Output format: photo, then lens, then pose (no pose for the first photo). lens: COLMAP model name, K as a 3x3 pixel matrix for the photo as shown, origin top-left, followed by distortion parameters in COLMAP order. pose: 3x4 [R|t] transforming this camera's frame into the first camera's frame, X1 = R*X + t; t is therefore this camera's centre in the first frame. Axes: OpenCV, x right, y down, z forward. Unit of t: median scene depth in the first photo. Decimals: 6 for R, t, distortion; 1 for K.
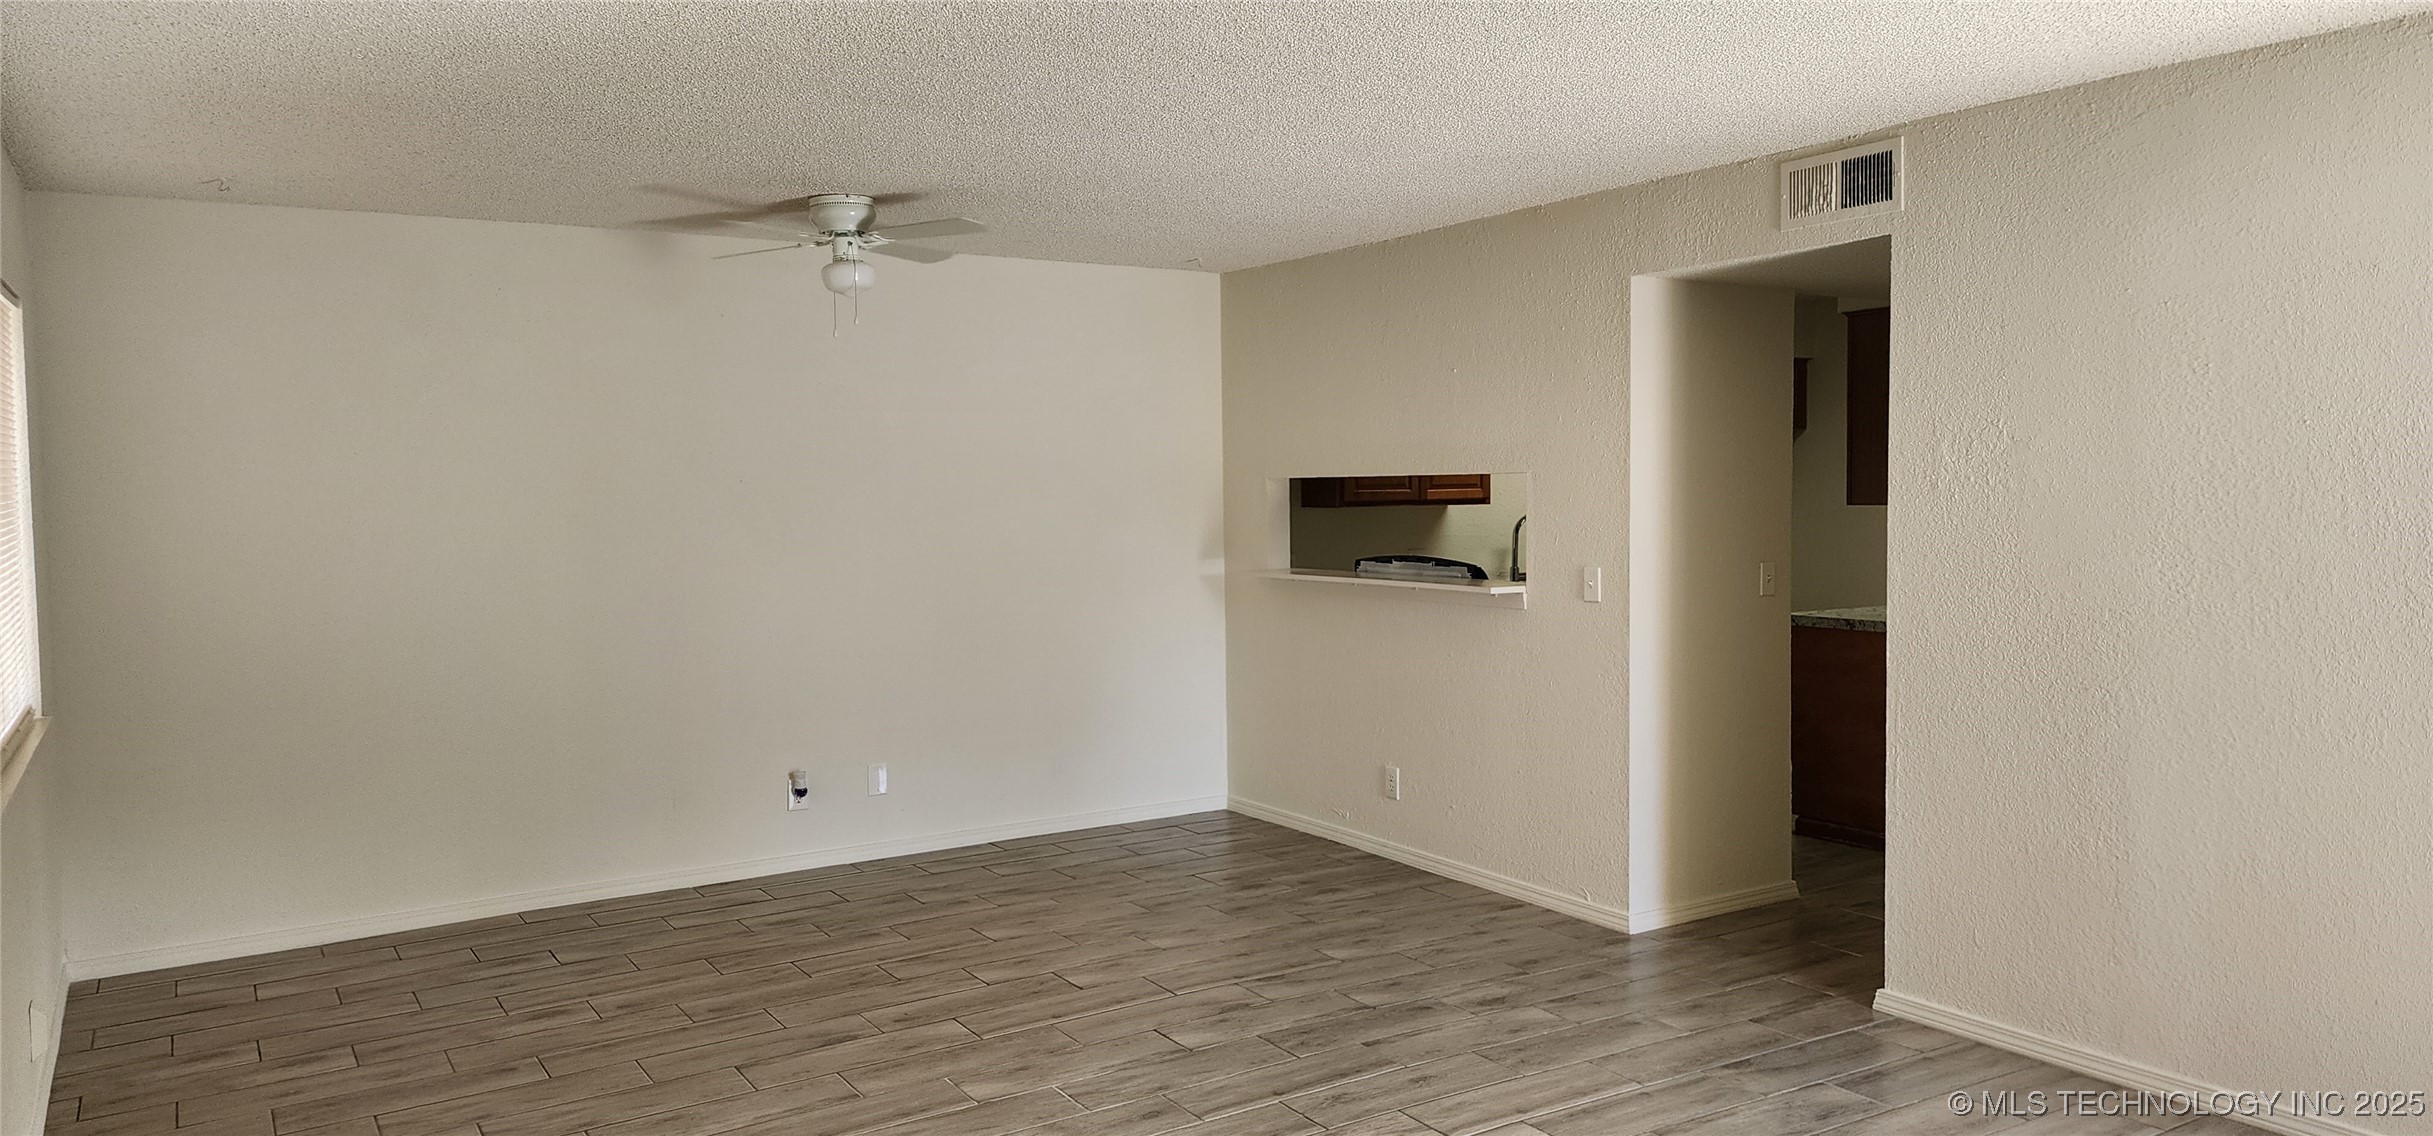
lens RADIAL K [[1599.1, 0, 1210.9], [0, 1599.1, 550.3], [0, 0, 1]] dist [0.069933, -0.073680]
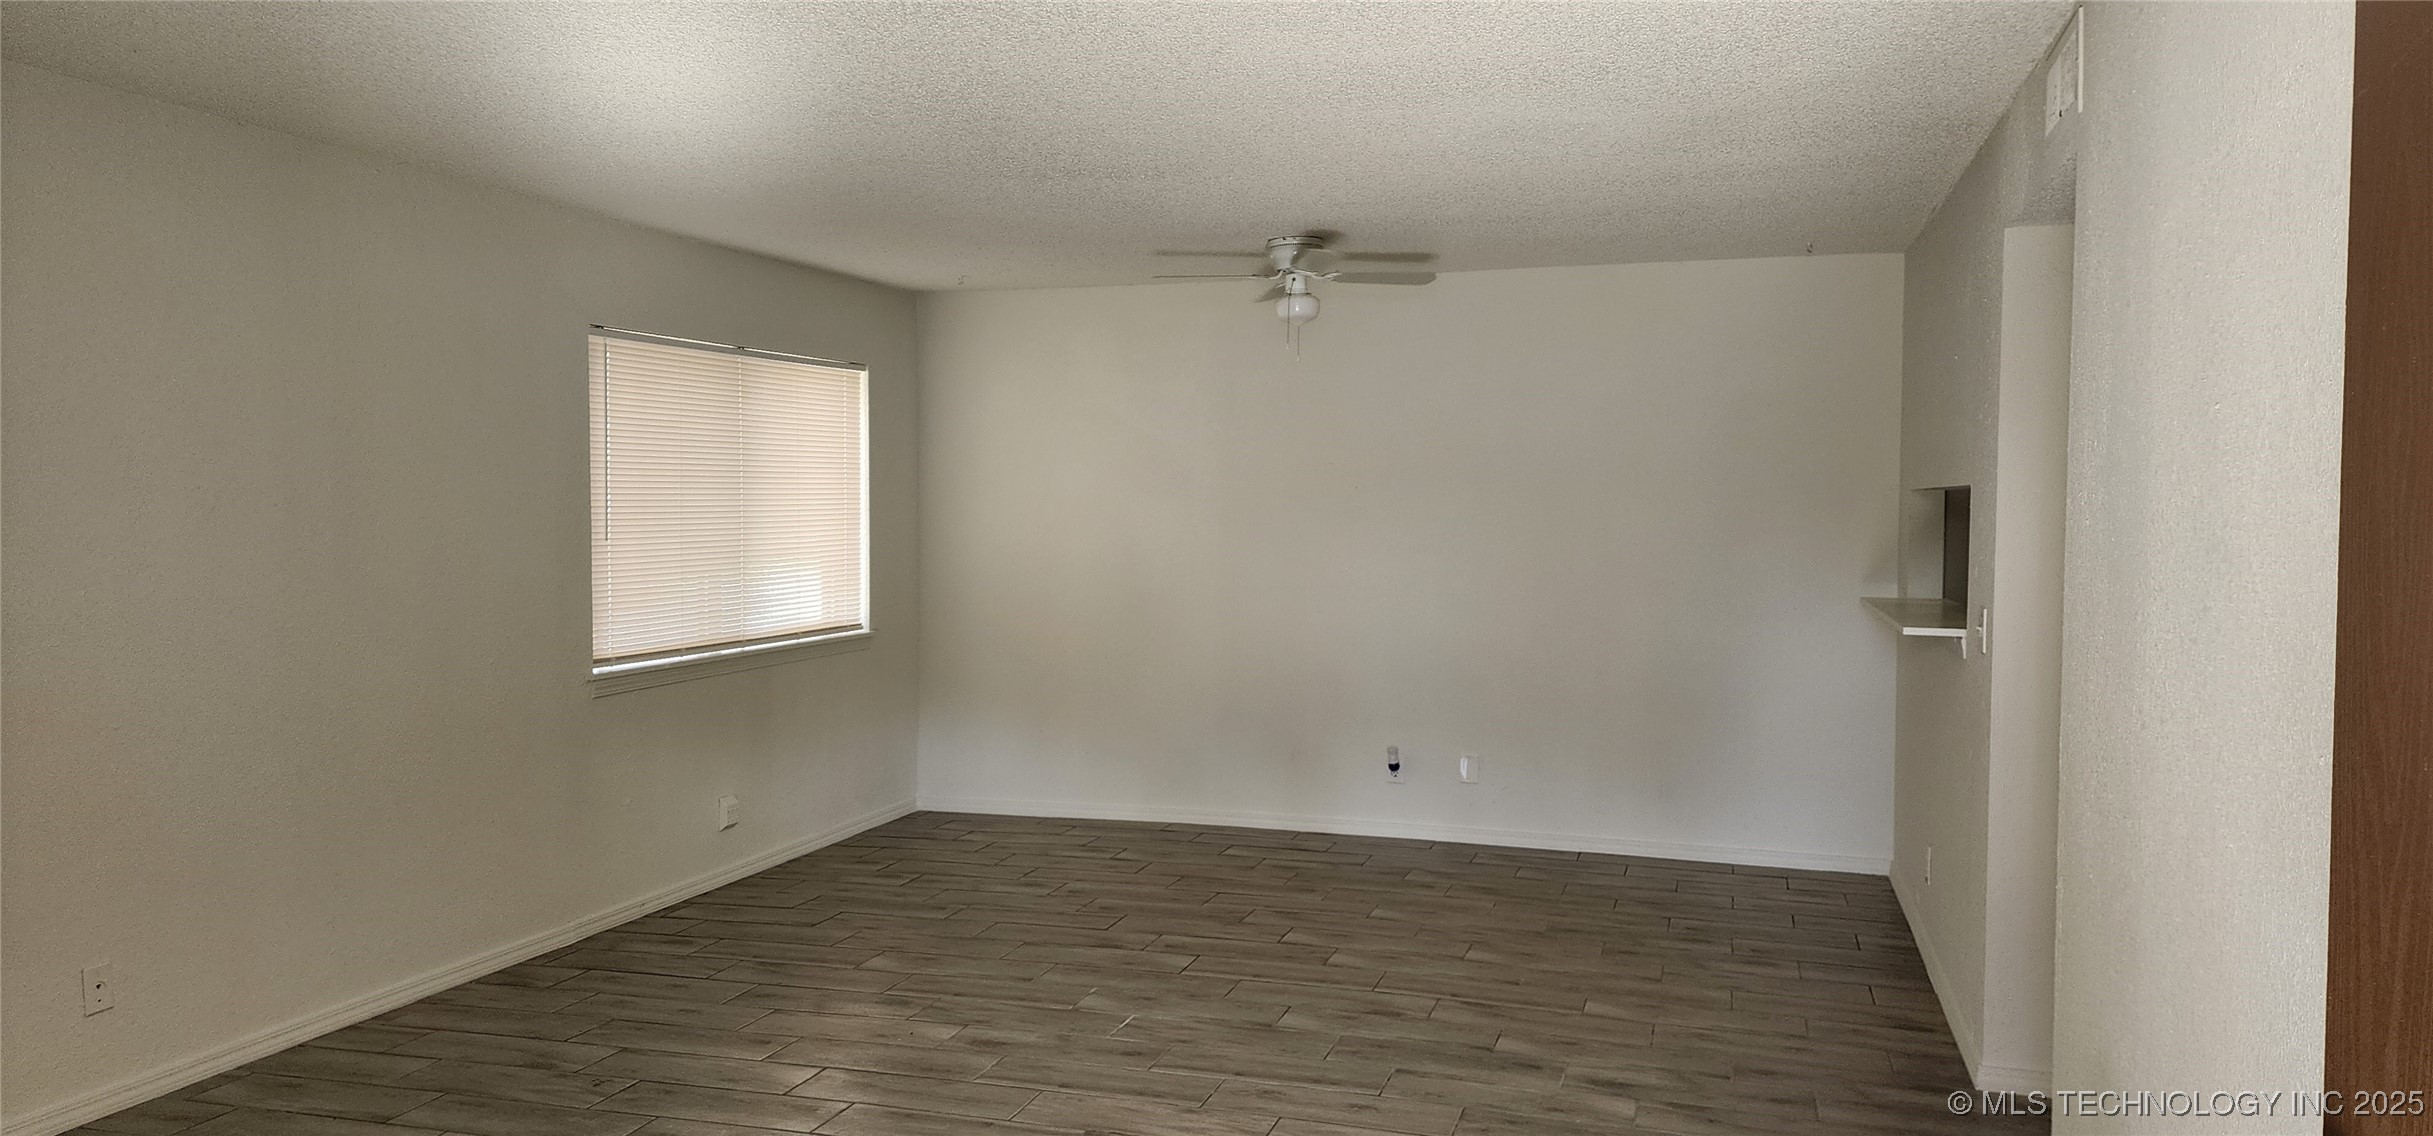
lens RADIAL K [[1599.1, 0, 1210.9], [0, 1599.1, 550.3], [0, 0, 1]] dist [0.069933, -0.073680]
pose [[0.638278, 0.042882, -0.768611, 0.617680], [-0.047453, 0.998740, 0.016314, -0.013800], [0.768342, 0.026060, 0.639509, 0.229381]]
